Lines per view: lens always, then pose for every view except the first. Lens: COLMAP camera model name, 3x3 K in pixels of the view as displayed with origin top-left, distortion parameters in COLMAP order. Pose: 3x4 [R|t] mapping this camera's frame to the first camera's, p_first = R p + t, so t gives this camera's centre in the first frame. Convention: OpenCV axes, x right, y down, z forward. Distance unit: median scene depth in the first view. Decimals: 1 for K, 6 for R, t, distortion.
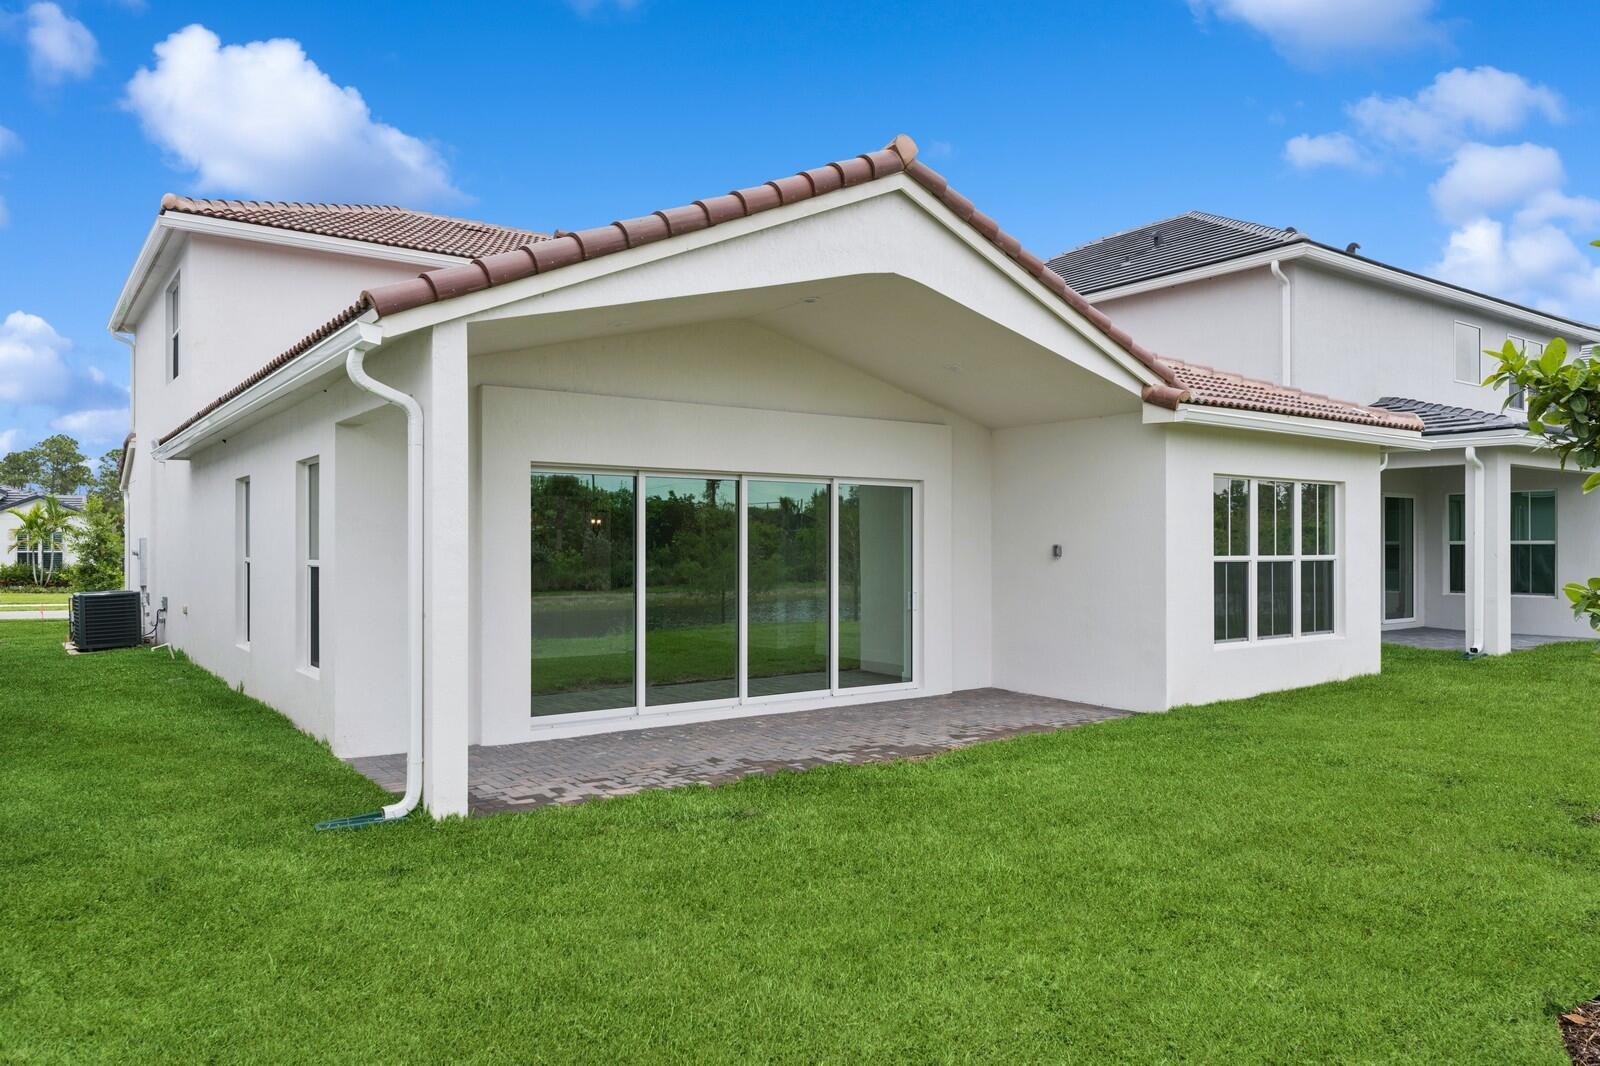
lens RADIAL K [[1082.7, 0, 790.8], [0, 1082.7, 537.0], [0, 0, 1]] dist [-0.000579, -0.000013]
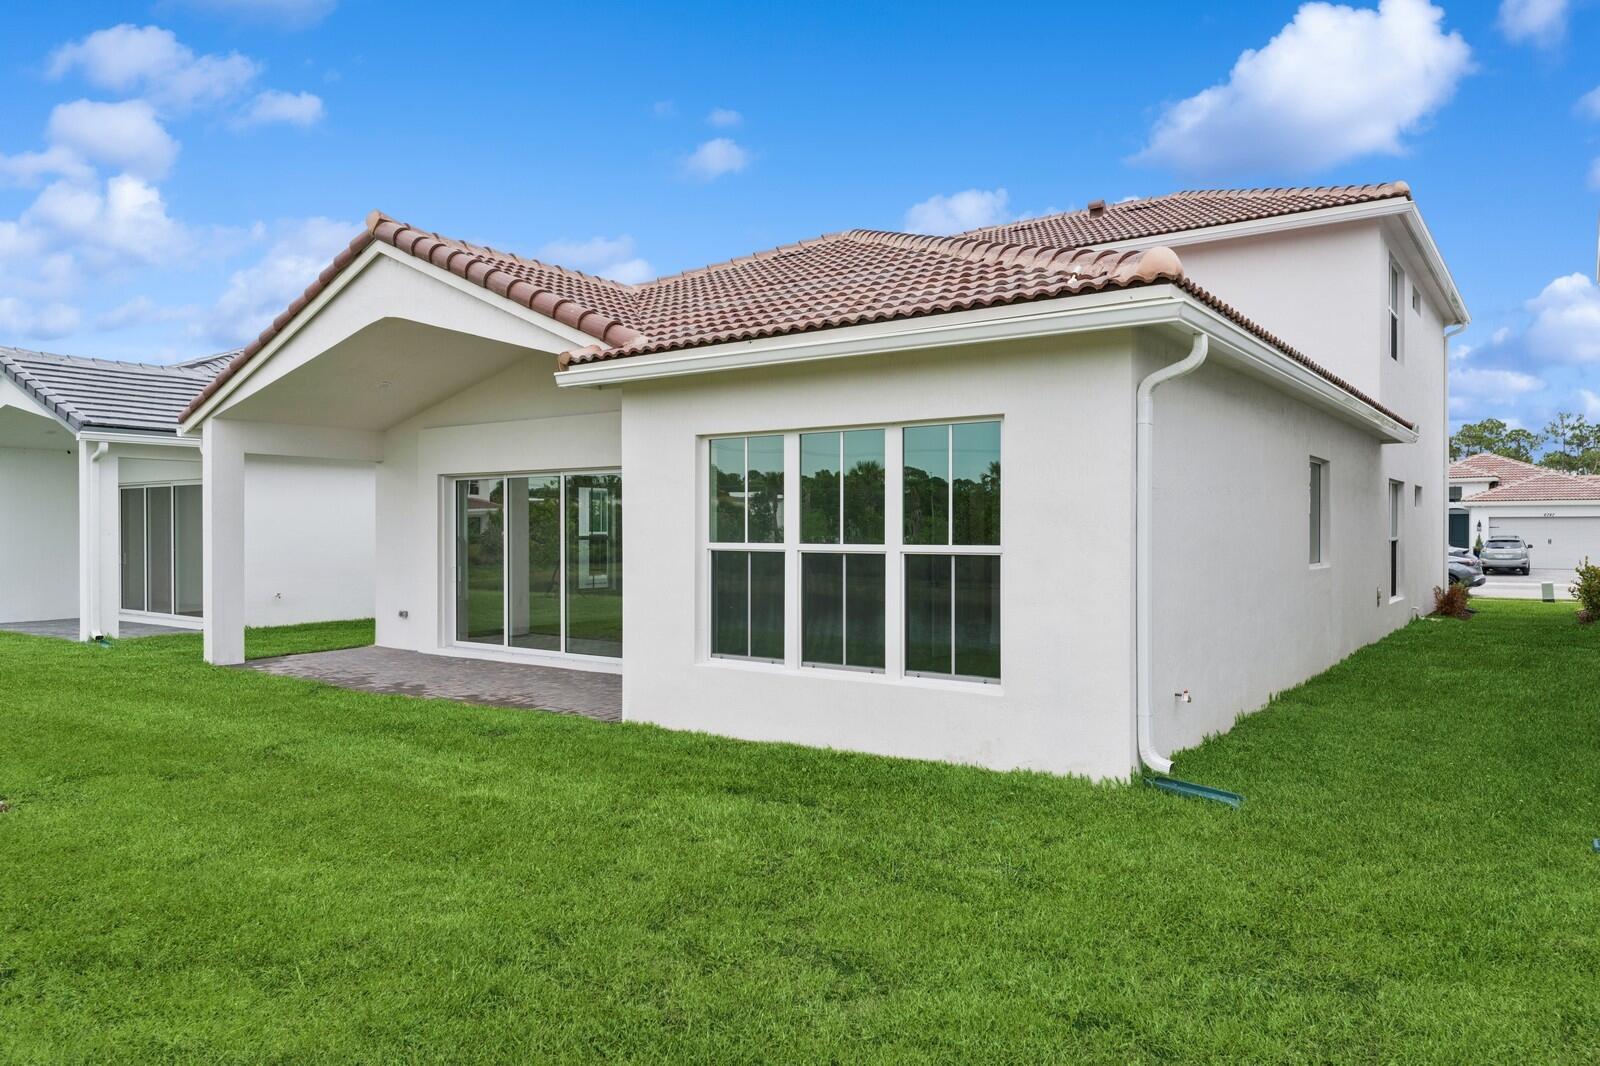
lens RADIAL K [[1082.7, 0, 790.8], [0, 1082.7, 537.0], [0, 0, 1]] dist [-0.000579, -0.000013]
pose [[0.306591, 0.005729, -0.951824, 1.081941], [0.007448, 0.999937, 0.008418, 0.007272], [0.951812, -0.009670, 0.306529, 0.783487]]
